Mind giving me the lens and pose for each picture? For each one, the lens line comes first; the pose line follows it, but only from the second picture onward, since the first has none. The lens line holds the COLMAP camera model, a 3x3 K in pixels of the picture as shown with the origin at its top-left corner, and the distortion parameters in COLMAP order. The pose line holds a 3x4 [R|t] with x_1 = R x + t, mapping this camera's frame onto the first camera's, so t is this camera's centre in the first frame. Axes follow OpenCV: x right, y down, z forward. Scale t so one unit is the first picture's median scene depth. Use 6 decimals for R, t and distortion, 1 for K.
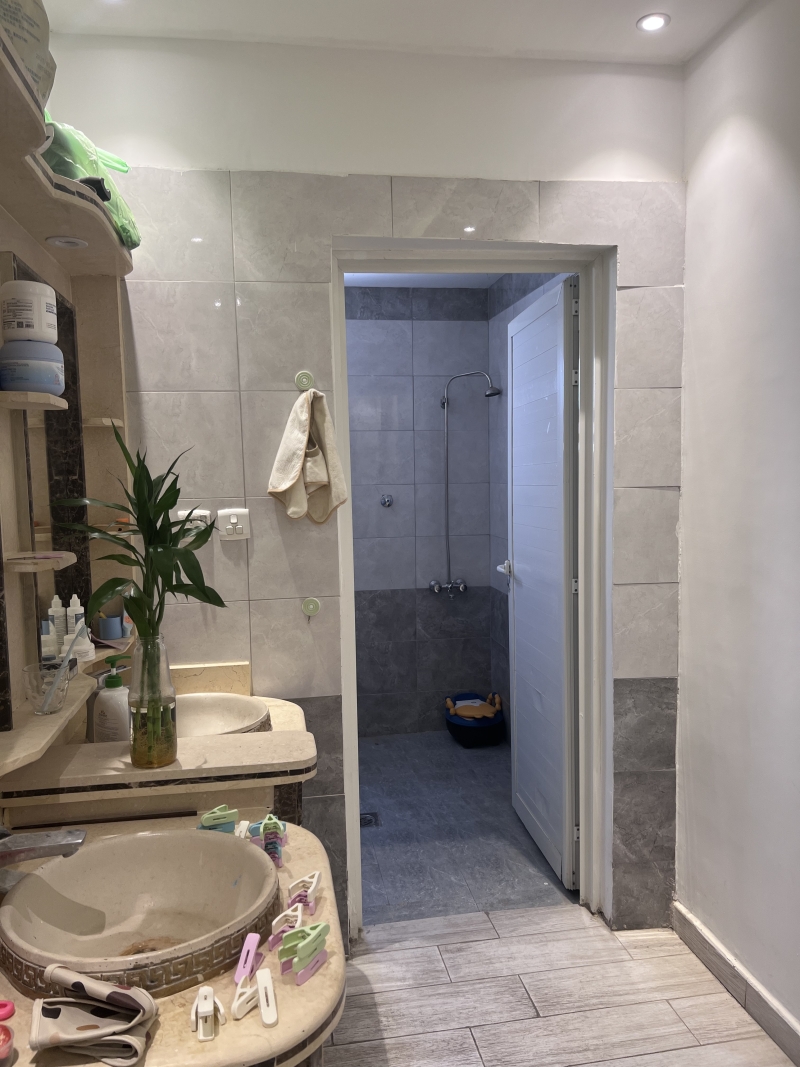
lens RADIAL K [[808.5, 0, 396.4], [0, 808.5, 542.1], [0, 0, 1]] dist [0.060948, -0.064029]
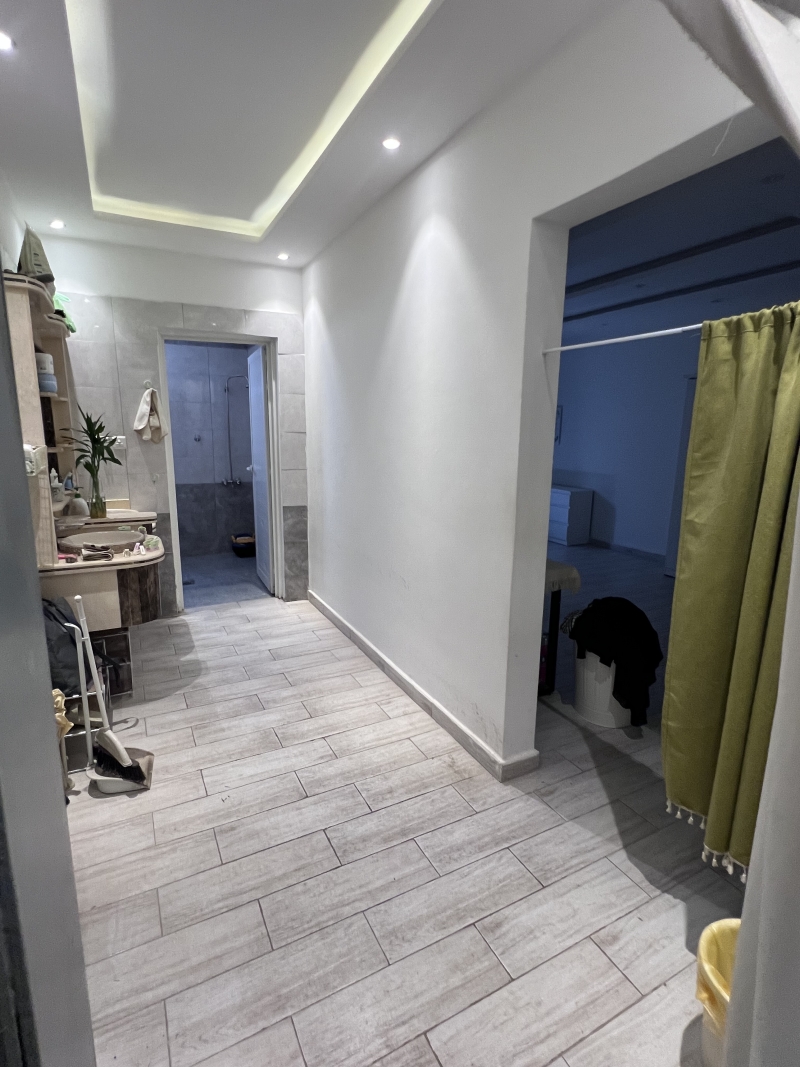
lens RADIAL K [[533.9, 0, 395.5], [0, 533.9, 531.1], [0, 0, 1]] dist [-0.002166, 0.001175]
pose [[0.954397, -0.028803, 0.297149, 0.105859], [-0.002557, 0.994510, 0.104611, 0.069987], [-0.298530, -0.100601, 0.949083, -0.777287]]
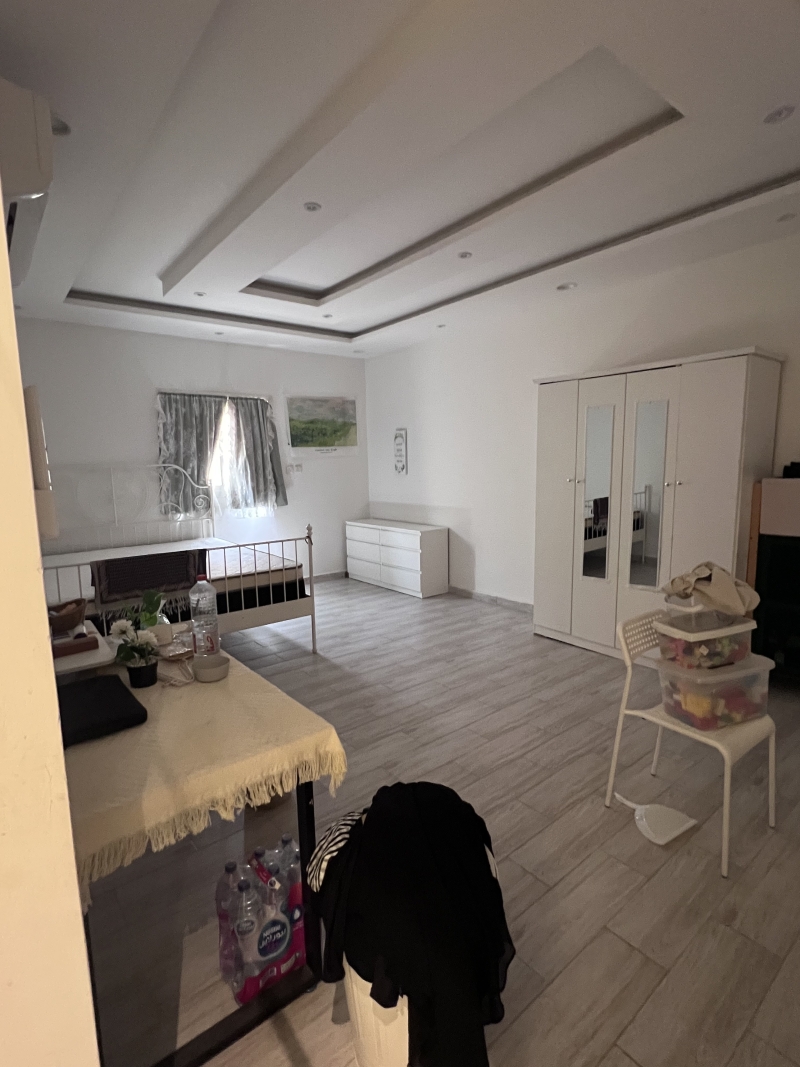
lens RADIAL K [[533.9, 0, 392.7], [0, 533.9, 532.0], [0, 0, 1]] dist [-0.002166, 0.001175]
pose [[0.874990, -0.066667, 0.479529, 0.642483], [0.051006, 0.997655, 0.045630, 0.047008], [-0.481446, -0.015467, 0.876339, -0.290046]]
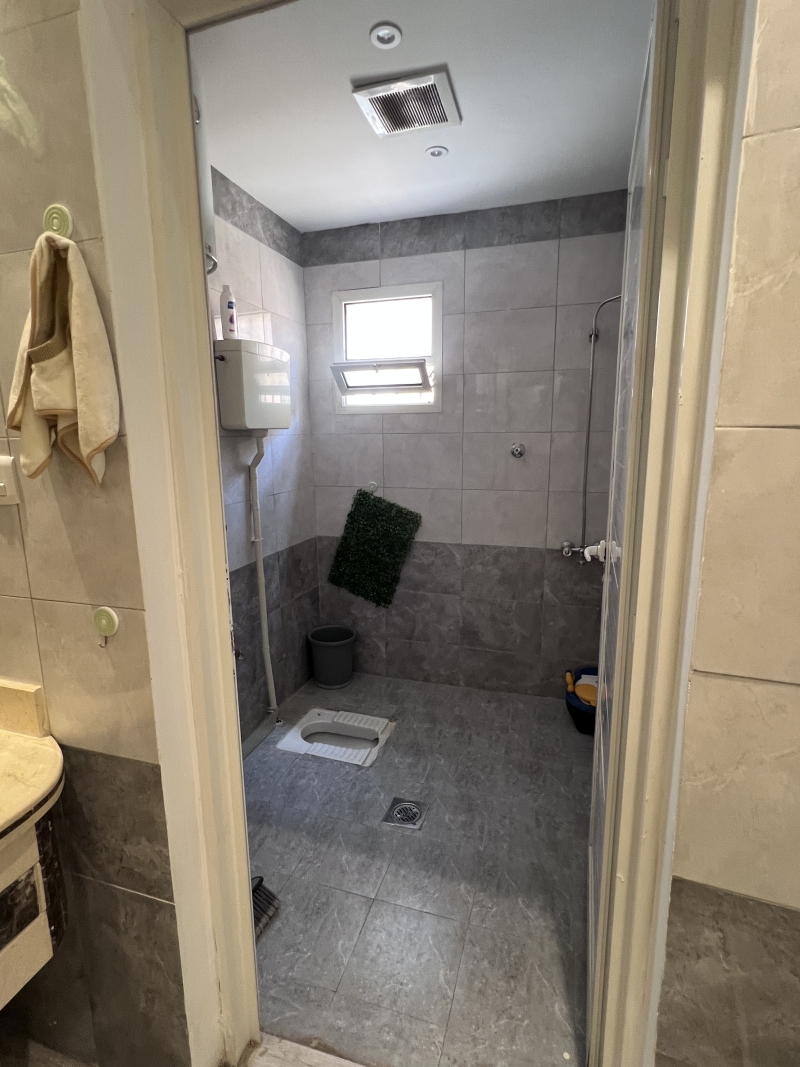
lens RADIAL K [[533.9, 0, 392.3], [0, 533.9, 532.4], [0, 0, 1]] dist [-0.002166, 0.001175]
pose [[0.893399, 0.091703, -0.439806, 0.252940], [-0.045704, 0.992419, 0.114087, -0.041365], [0.446934, -0.081824, 0.890817, 0.726391]]
